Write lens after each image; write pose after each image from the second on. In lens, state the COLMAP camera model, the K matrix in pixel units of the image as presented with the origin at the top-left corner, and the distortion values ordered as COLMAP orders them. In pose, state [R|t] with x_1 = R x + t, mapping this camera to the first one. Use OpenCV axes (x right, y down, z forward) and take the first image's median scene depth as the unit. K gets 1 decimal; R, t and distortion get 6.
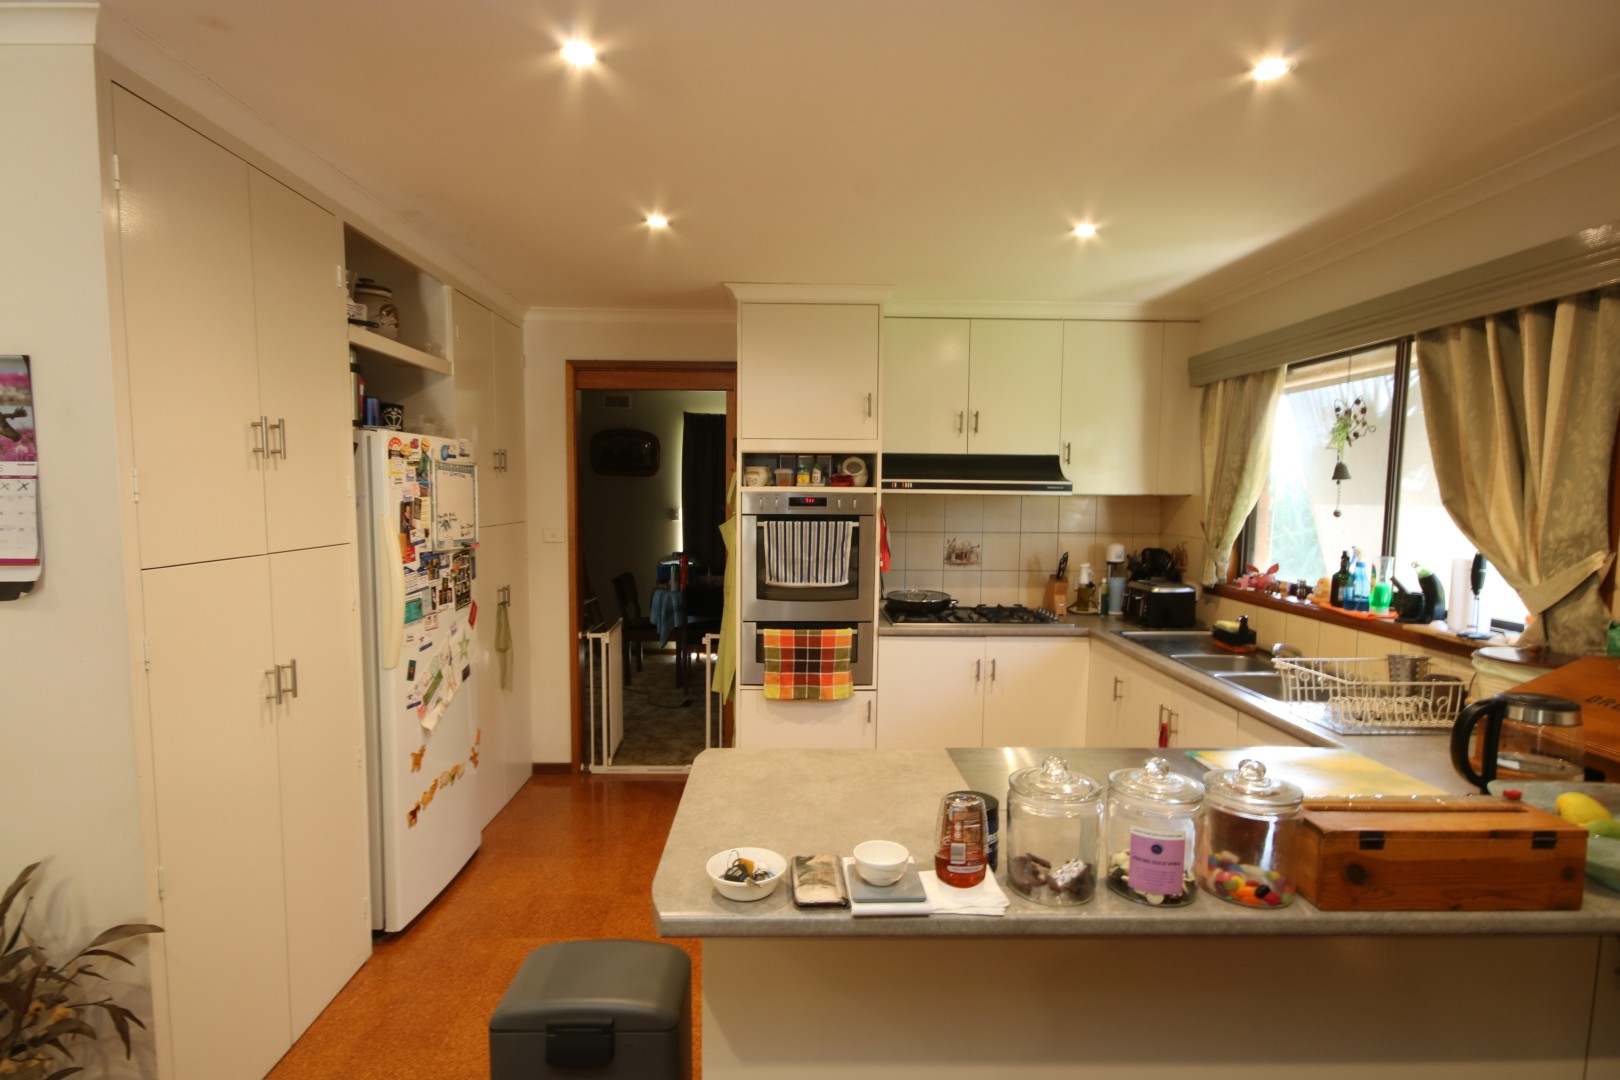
lens RADIAL K [[829.1, 0, 811.1], [0, 829.1, 558.9], [0, 0, 1]] dist [0.002541, 0.001129]
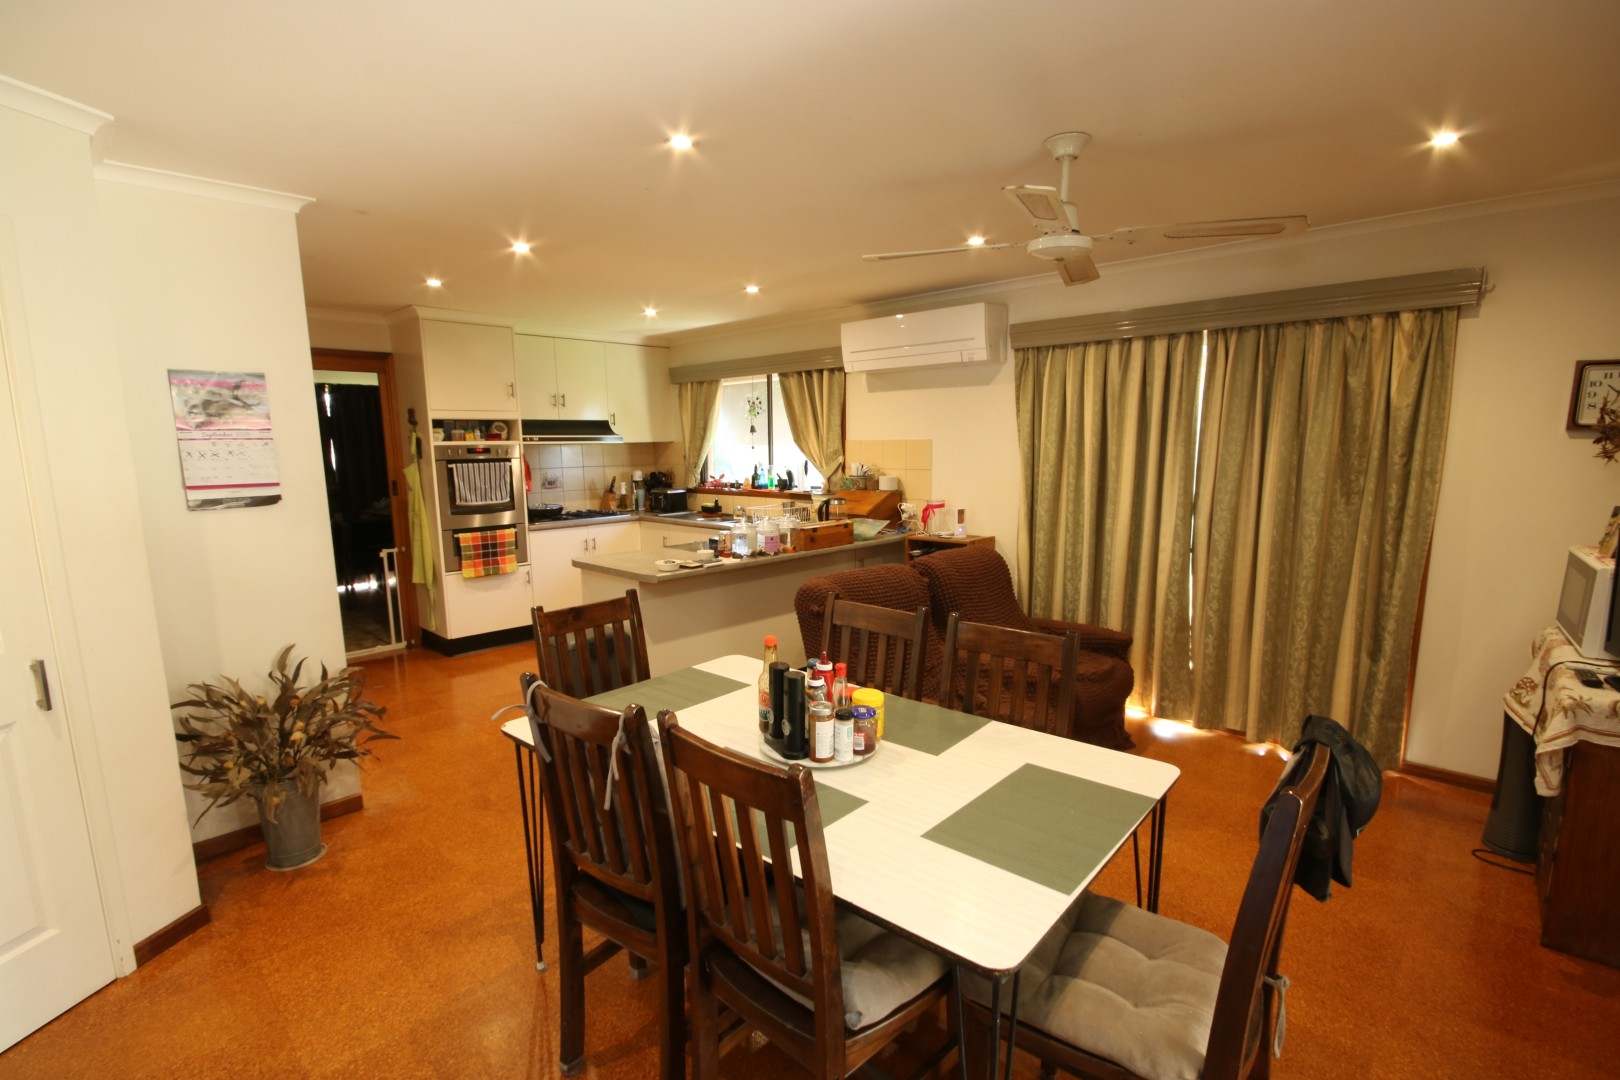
lens RADIAL K [[758.0, 0, 813.0], [0, 758.0, 569.3], [0, 0, 1]] dist [-0.000467, -0.000124]
pose [[0.711071, -0.135359, 0.689968, -0.576914], [0.079467, 0.990478, 0.112417, 0.043540], [-0.698615, -0.025107, 0.715057, -0.485771]]
